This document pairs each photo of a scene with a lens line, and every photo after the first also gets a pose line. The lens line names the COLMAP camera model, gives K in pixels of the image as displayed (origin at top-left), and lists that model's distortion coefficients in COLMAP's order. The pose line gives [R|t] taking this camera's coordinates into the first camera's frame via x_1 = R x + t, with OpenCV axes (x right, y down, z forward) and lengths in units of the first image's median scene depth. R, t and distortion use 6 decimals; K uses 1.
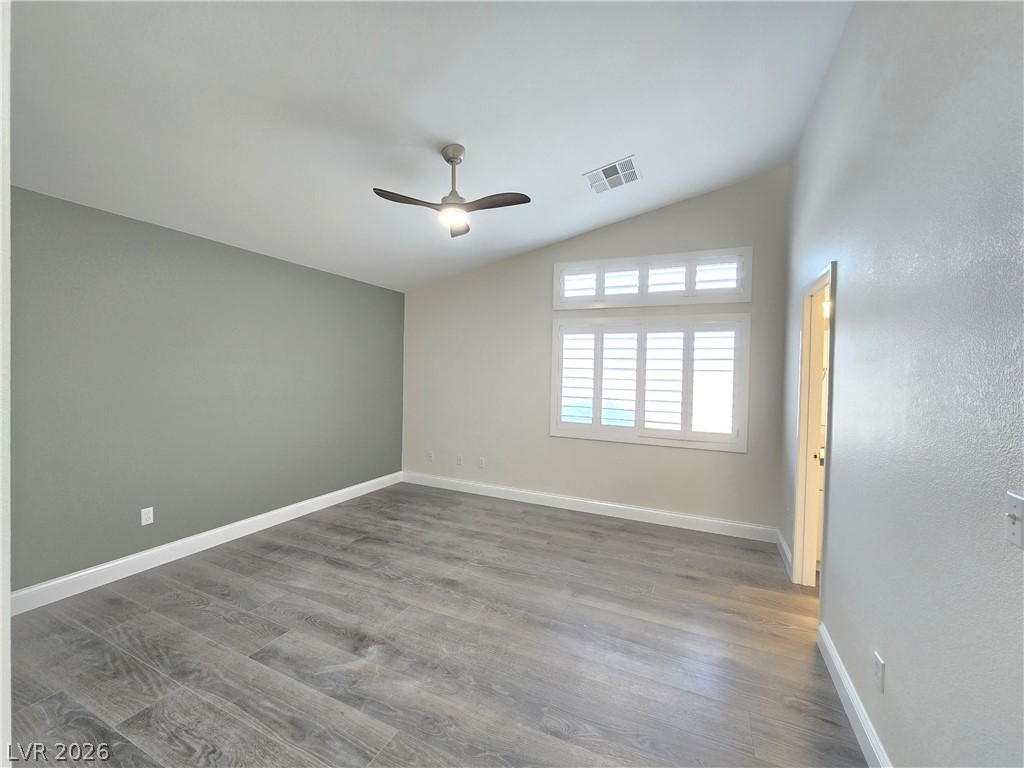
lens RADIAL K [[406.9, 0, 505.3], [0, 406.9, 369.3], [0, 0, 1]] dist [0.011388, -0.000080]
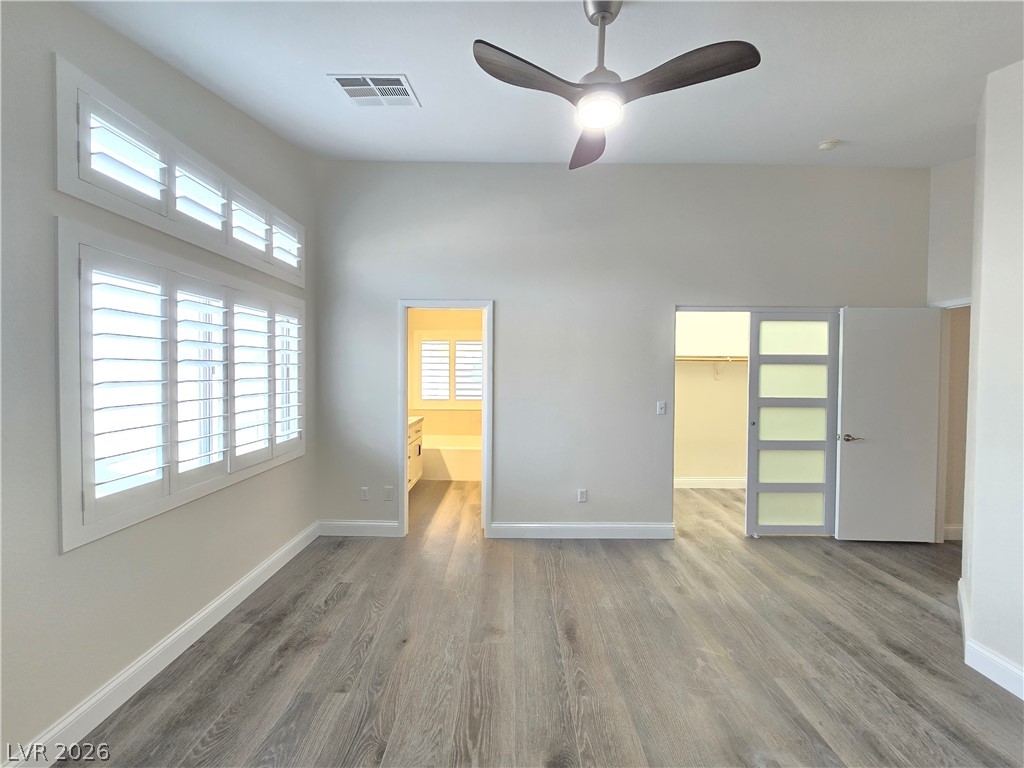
lens RADIAL K [[419.4, 0, 511.7], [0, 419.4, 379.5], [0, 0, 1]] dist [-0.003229, -0.000465]
pose [[-0.418909, -0.045765, 0.906874, -0.473354], [-0.022113, 0.998947, 0.040197, -0.011818], [-0.907759, -0.003215, -0.419480, 1.036496]]
